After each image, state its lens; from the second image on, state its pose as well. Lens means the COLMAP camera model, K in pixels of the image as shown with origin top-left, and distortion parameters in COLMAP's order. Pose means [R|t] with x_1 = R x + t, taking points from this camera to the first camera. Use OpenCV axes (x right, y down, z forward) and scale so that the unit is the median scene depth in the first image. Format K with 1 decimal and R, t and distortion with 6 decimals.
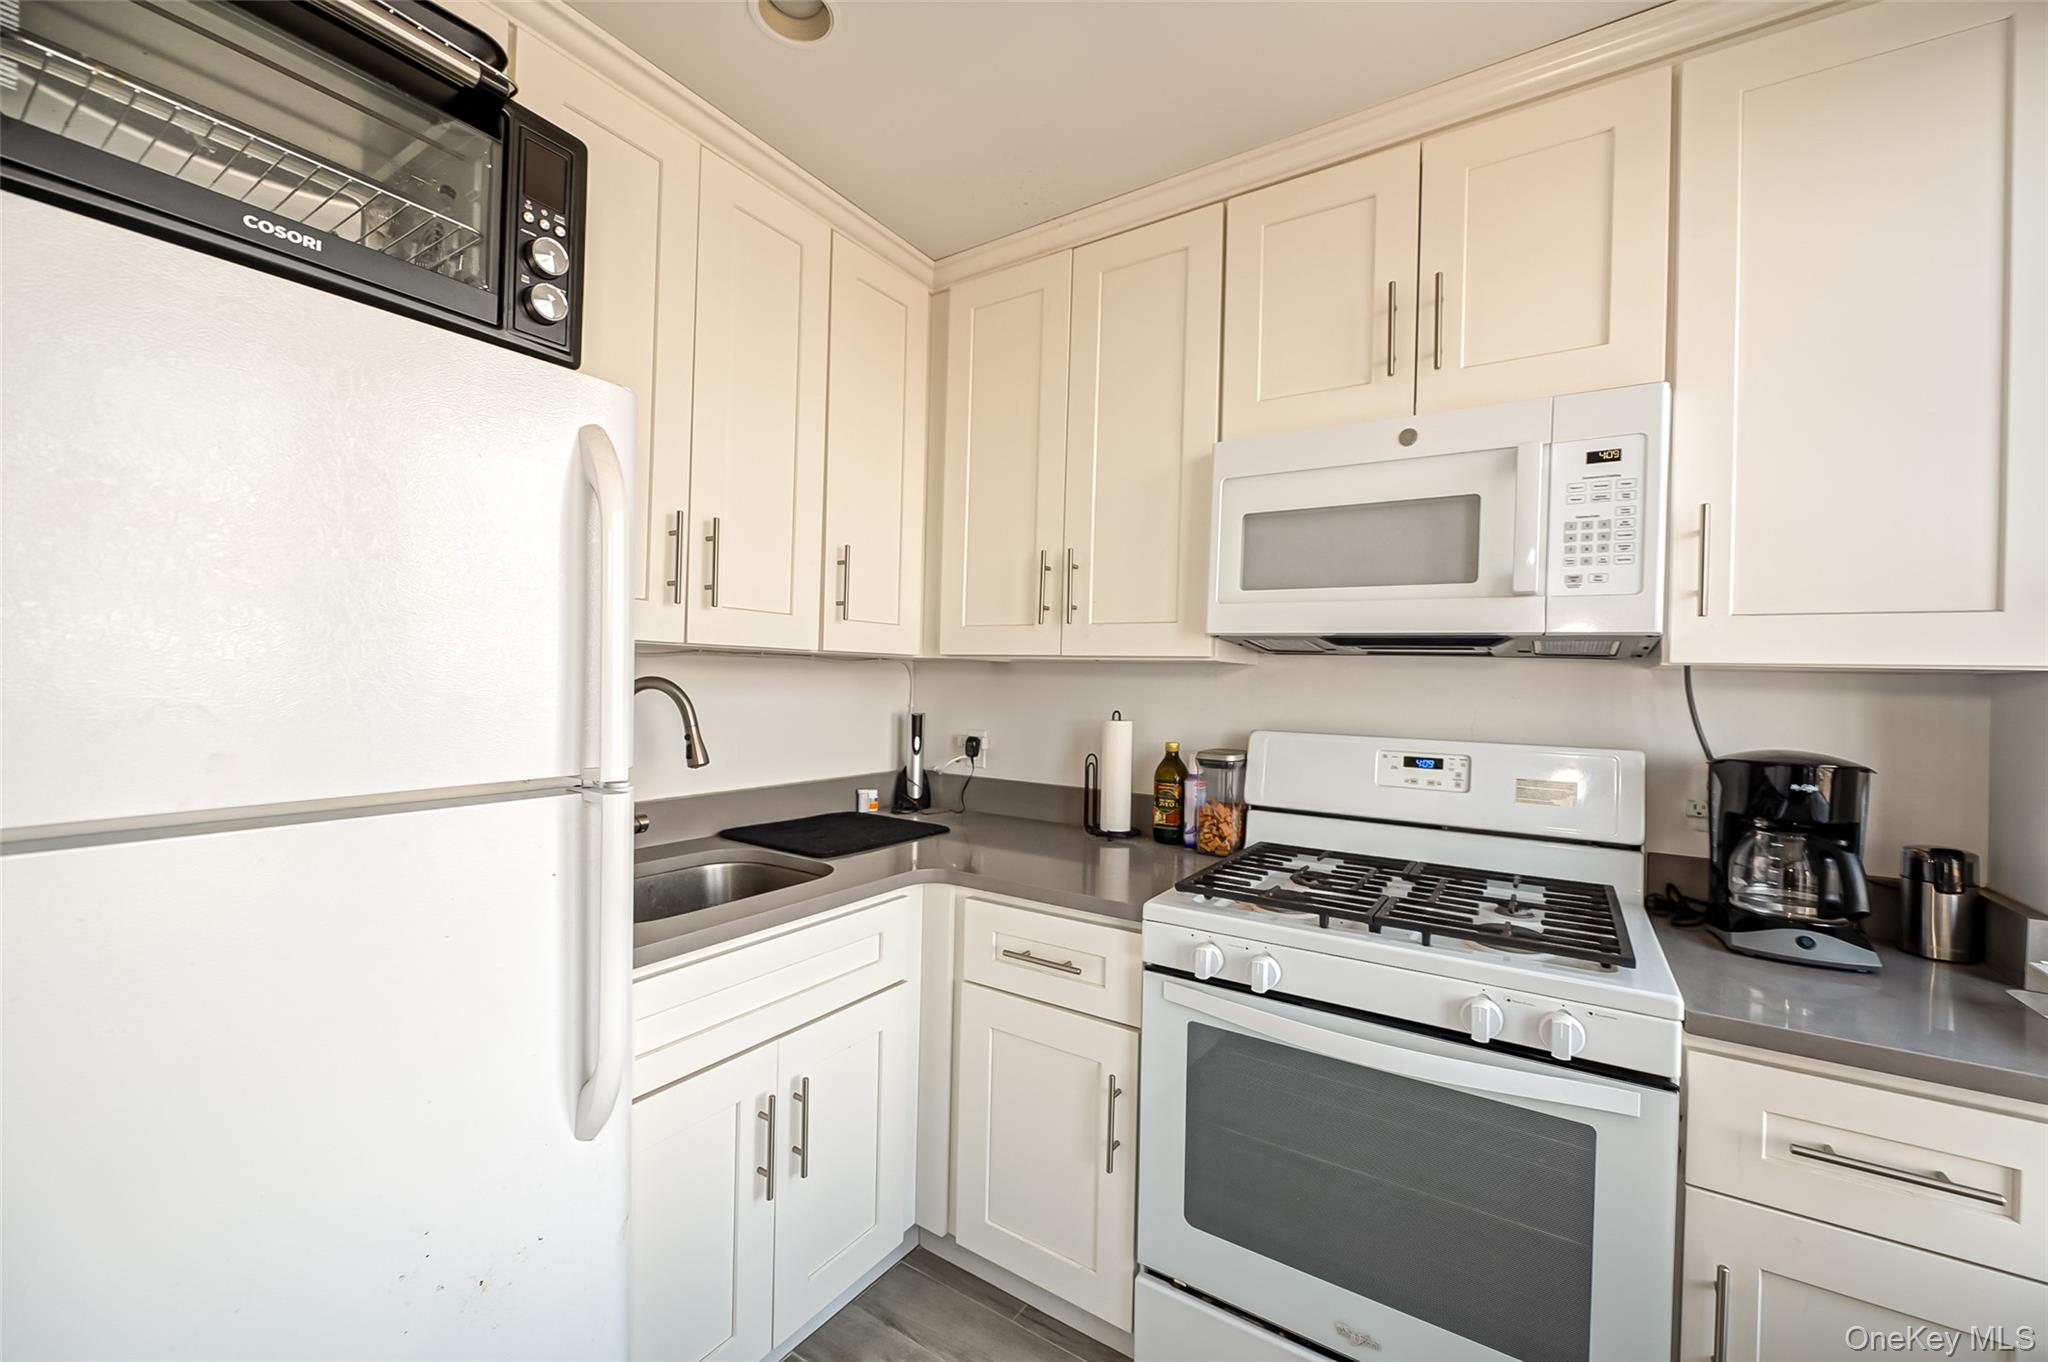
lens RADIAL K [[814.2, 0, 1034.0], [0, 814.2, 675.9], [0, 0, 1]] dist [-0.008248, -0.000980]
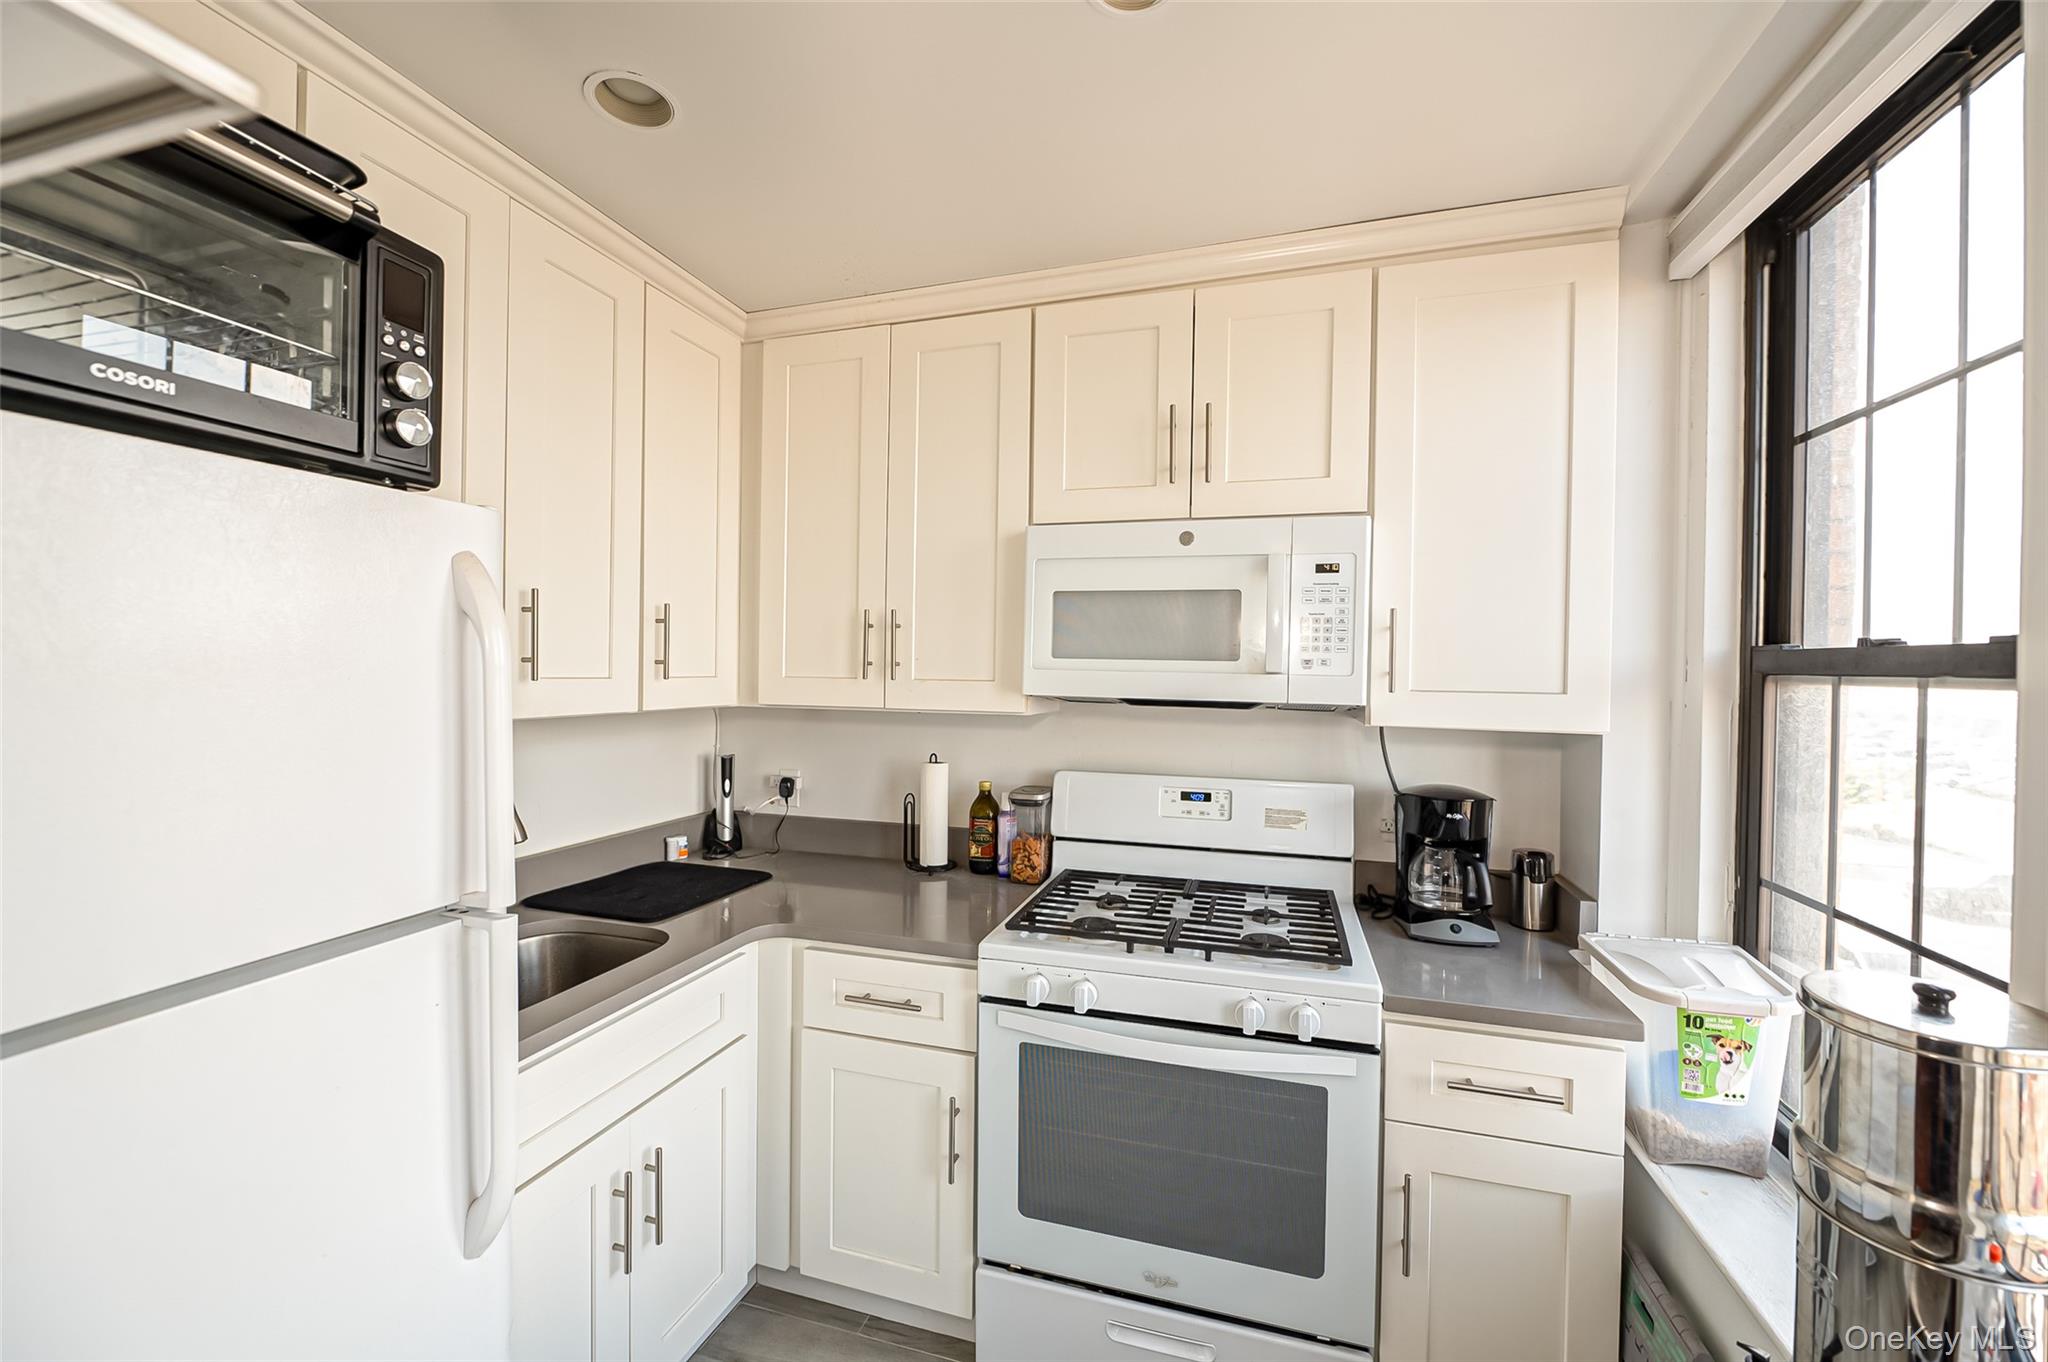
lens RADIAL K [[814.2, 0, 1038.0], [0, 814.2, 674.4], [0, 0, 1]] dist [-0.008248, -0.000980]
pose [[0.958593, -0.013375, 0.284466, -0.100580], [0.009270, 0.999833, 0.015773, -0.109891], [-0.284629, -0.012483, 0.958556, -0.105113]]
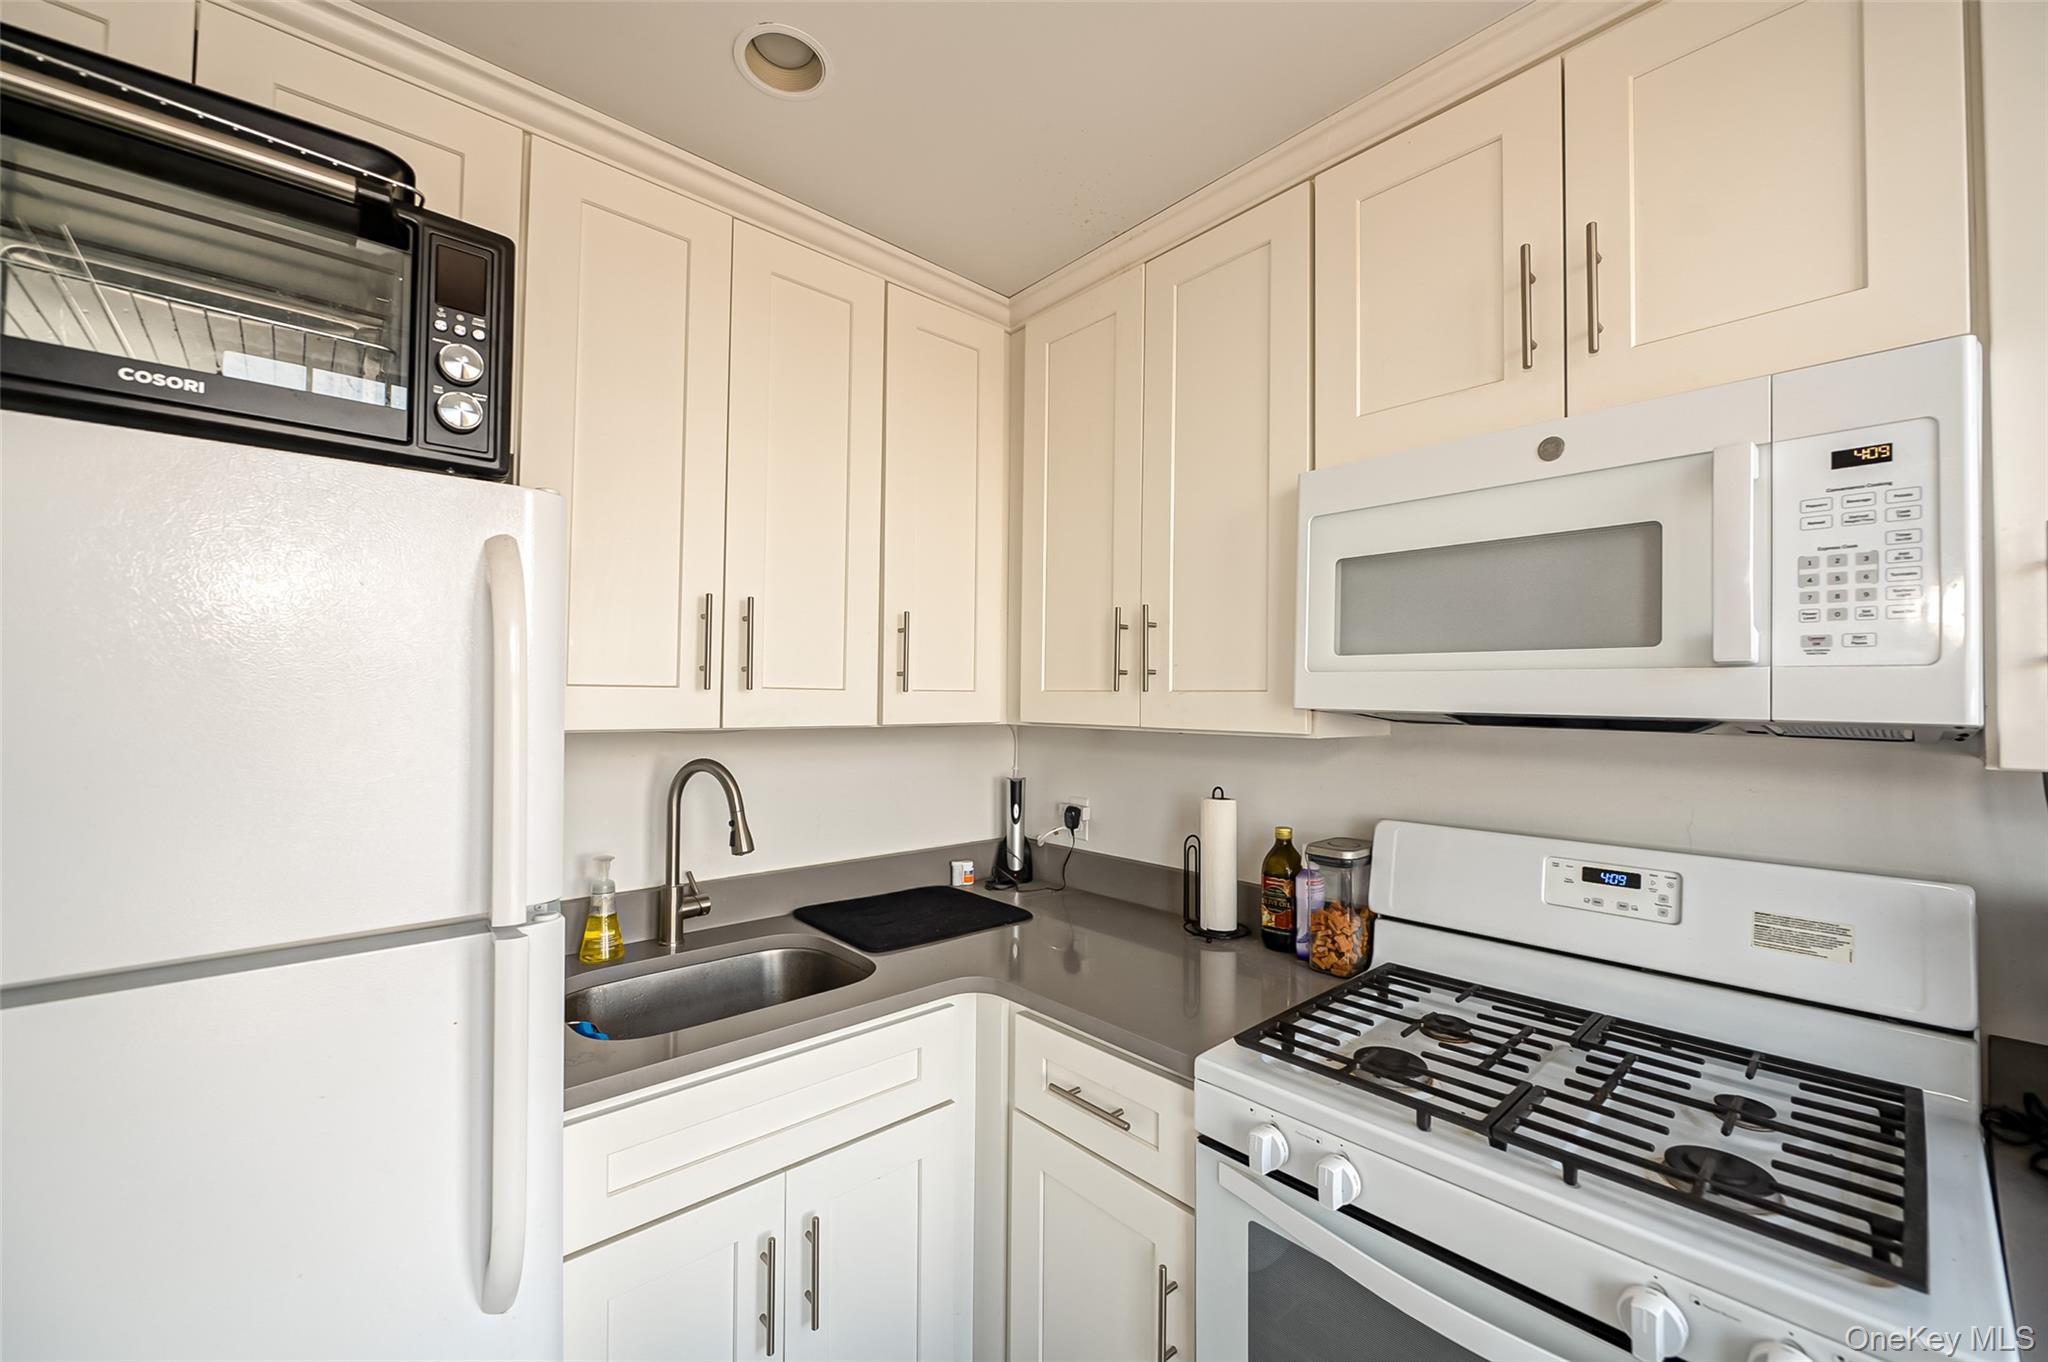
lens RADIAL K [[814.2, 0, 1026.6], [0, 814.2, 677.5], [0, 0, 1]] dist [-0.008248, -0.000980]
pose [[0.966792, -0.022748, -0.254551, 0.180179], [0.016026, 0.999467, -0.028447, -0.071864], [0.255063, 0.023422, 0.966641, 0.168395]]
